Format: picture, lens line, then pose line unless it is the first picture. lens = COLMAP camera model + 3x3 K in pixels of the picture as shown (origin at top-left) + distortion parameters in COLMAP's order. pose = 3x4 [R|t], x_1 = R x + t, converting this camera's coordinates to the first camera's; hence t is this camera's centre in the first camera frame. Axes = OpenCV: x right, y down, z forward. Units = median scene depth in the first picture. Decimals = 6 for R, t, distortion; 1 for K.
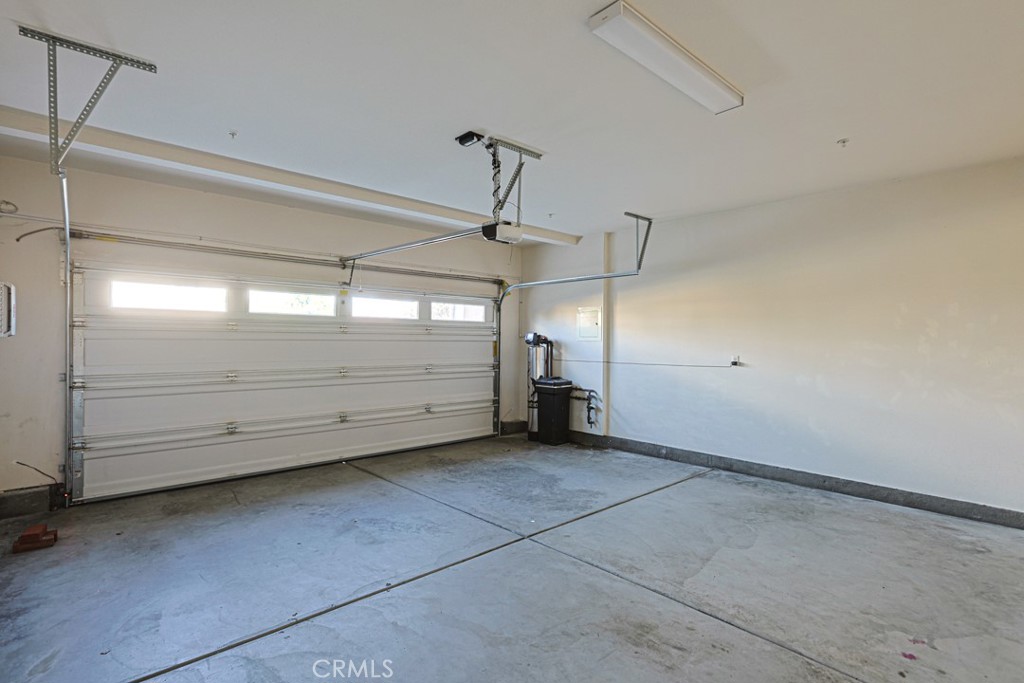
lens RADIAL K [[489.7, 0, 510.0], [0, 489.7, 355.8], [0, 0, 1]] dist [-0.000755, 0.001001]
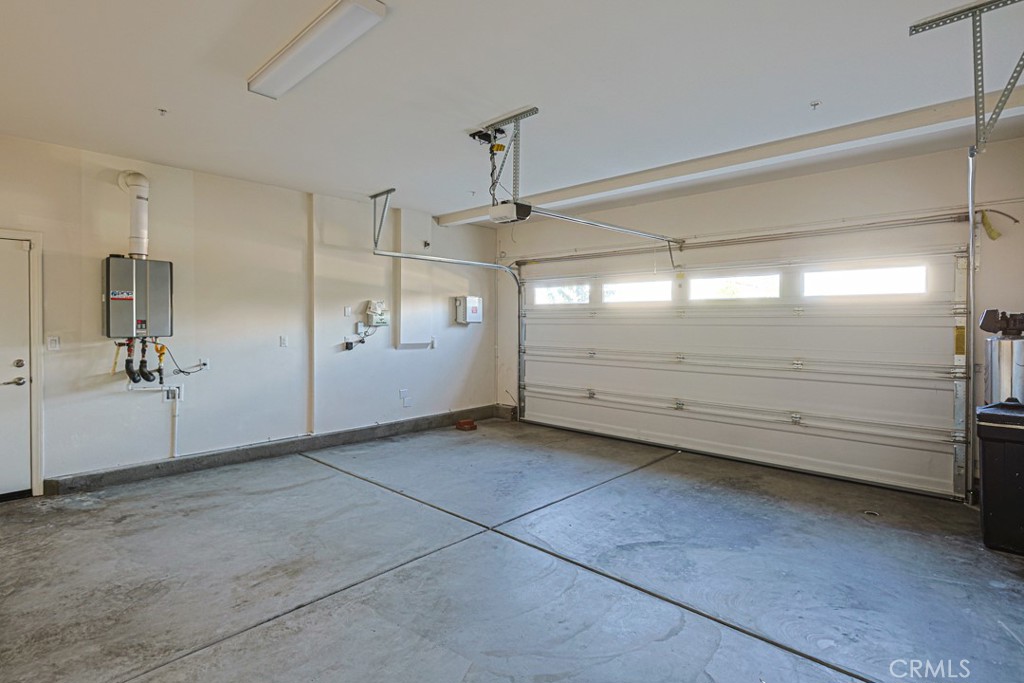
lens RADIAL K [[498.2, 0, 507.3], [0, 498.2, 342.2], [0, 0, 1]] dist [-0.001090, 0.000431]
pose [[0.091053, 0.030366, -0.995383, 0.751419], [-0.035458, 0.999000, 0.027232, -0.015565], [0.995215, 0.032815, 0.092038, 0.705870]]
